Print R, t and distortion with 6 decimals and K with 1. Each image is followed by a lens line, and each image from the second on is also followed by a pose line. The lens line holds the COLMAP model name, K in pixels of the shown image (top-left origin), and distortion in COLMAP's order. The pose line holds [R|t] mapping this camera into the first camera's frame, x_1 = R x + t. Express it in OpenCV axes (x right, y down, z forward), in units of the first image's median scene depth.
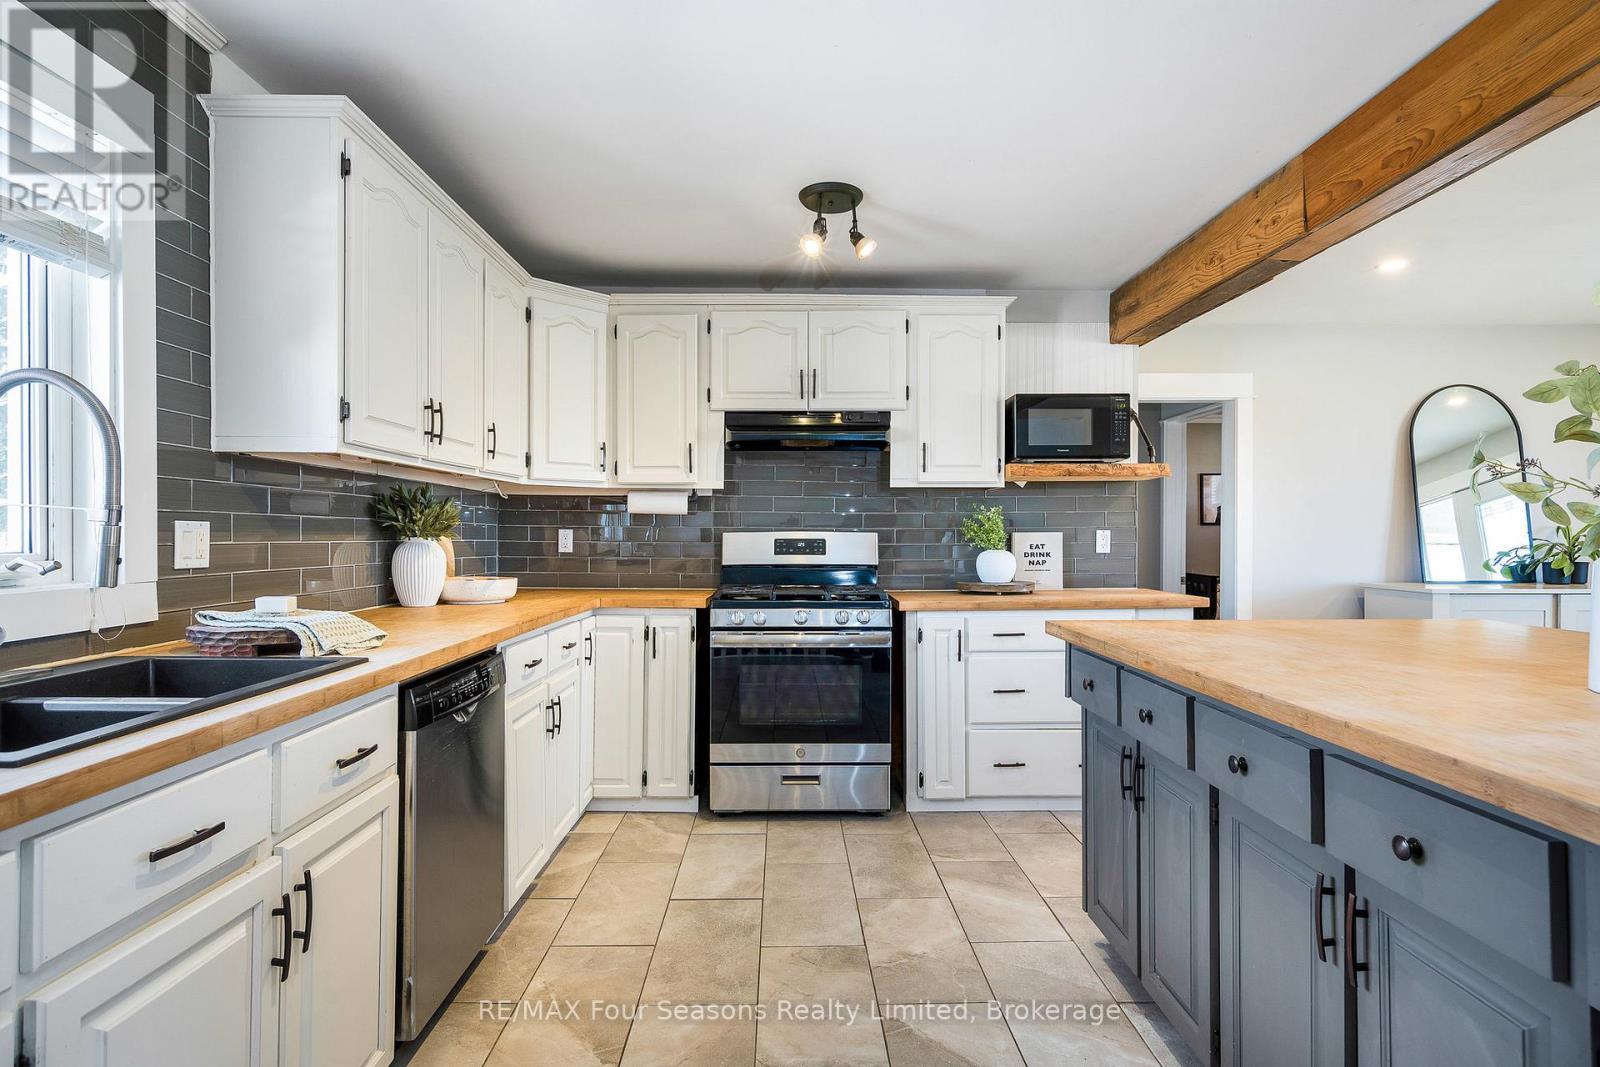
lens RADIAL K [[822.4, 0, 800.0], [0, 822.4, 533.5], [0, 0, 1]] dist [-0.003312, -0.000337]
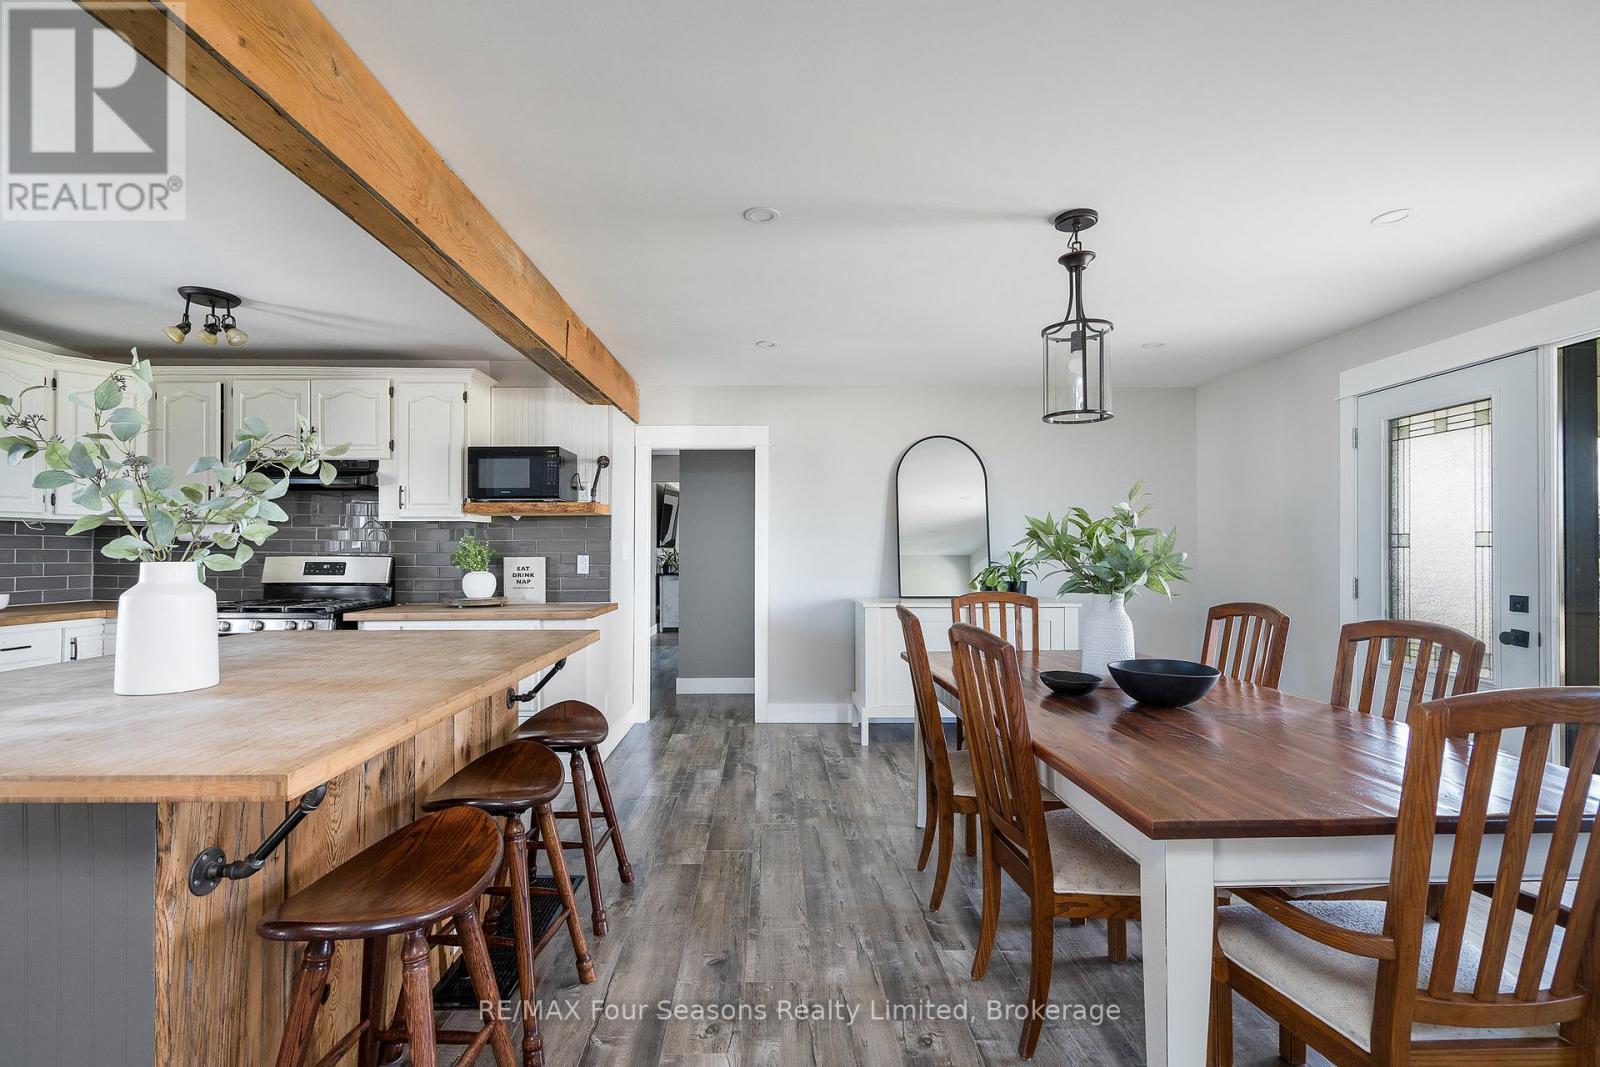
lens RADIAL K [[732.8, 0, 800.0], [0, 732.8, 533.5], [0, 0, 1]] dist [-0.017320, -0.000052]
pose [[0.999896, 0.002413, 0.014223, 0.711796], [-0.002097, 0.999750, -0.022241, -0.013751], [-0.014273, 0.022209, 0.999651, -0.106858]]
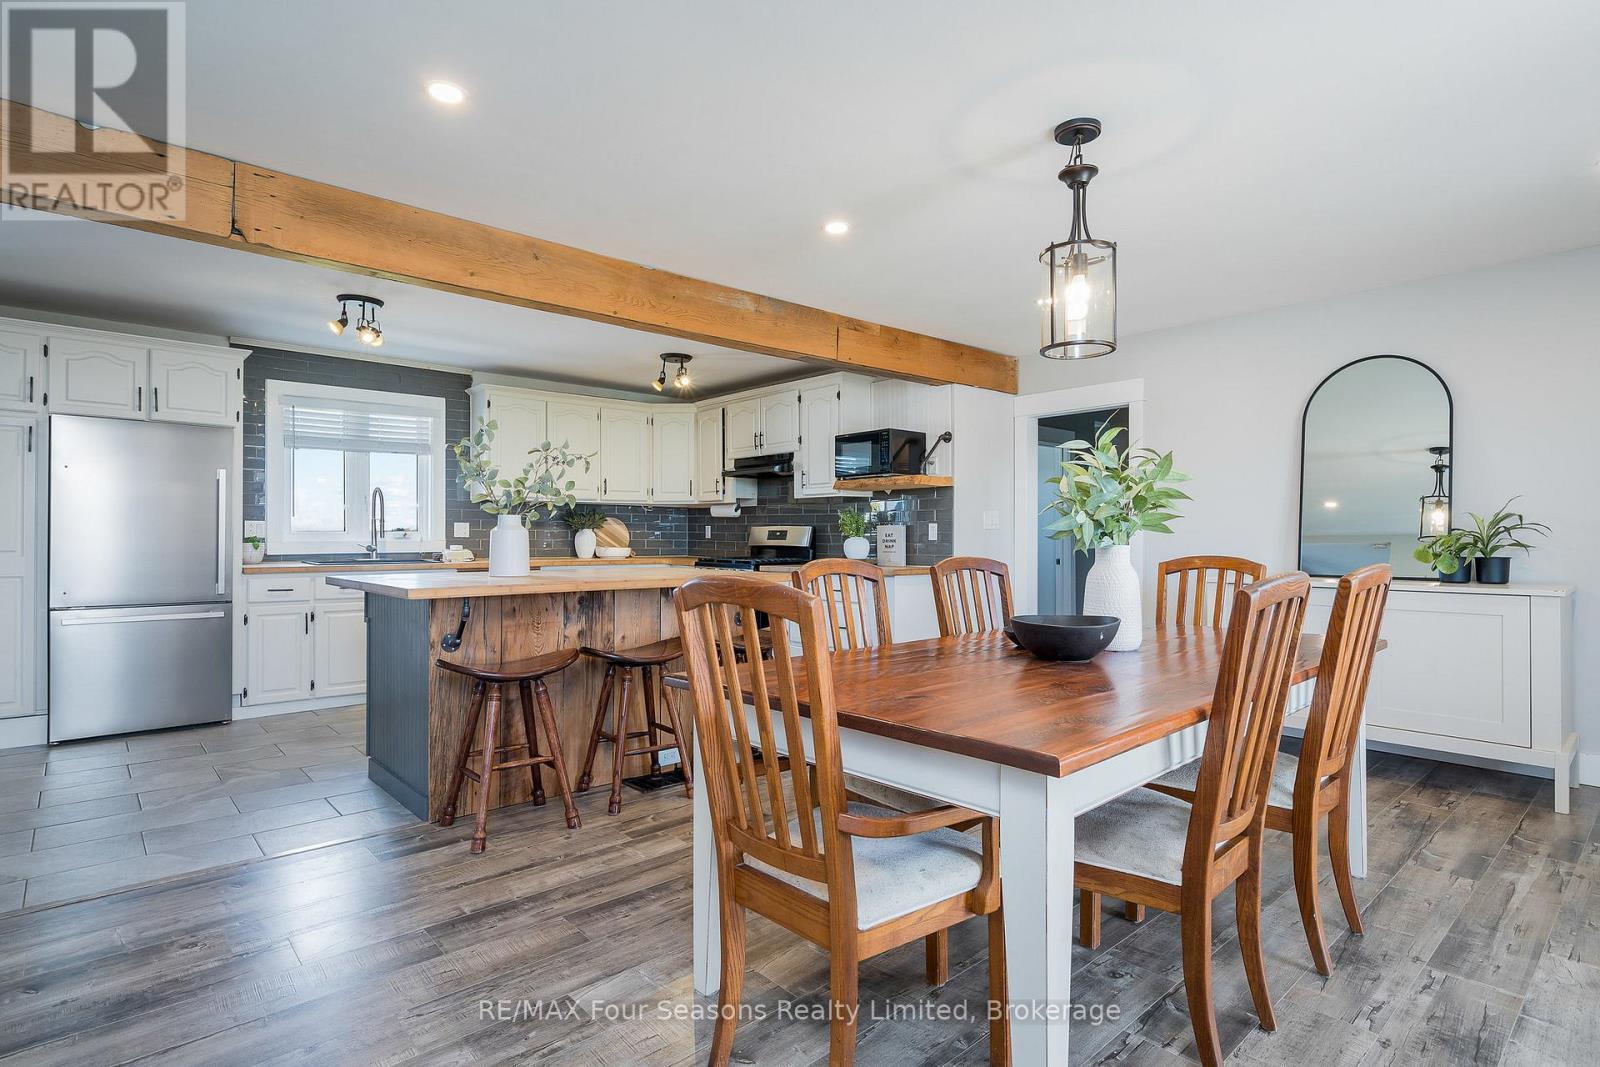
lens RADIAL K [[822.4, 0, 800.0], [0, 822.4, 533.5], [0, 0, 1]] dist [-0.003312, -0.000337]
pose [[0.657623, -0.000470, -0.753347, 1.314576], [-0.002266, 0.999994, -0.002601, 0.017169], [0.753344, 0.003418, 0.657618, -0.066617]]
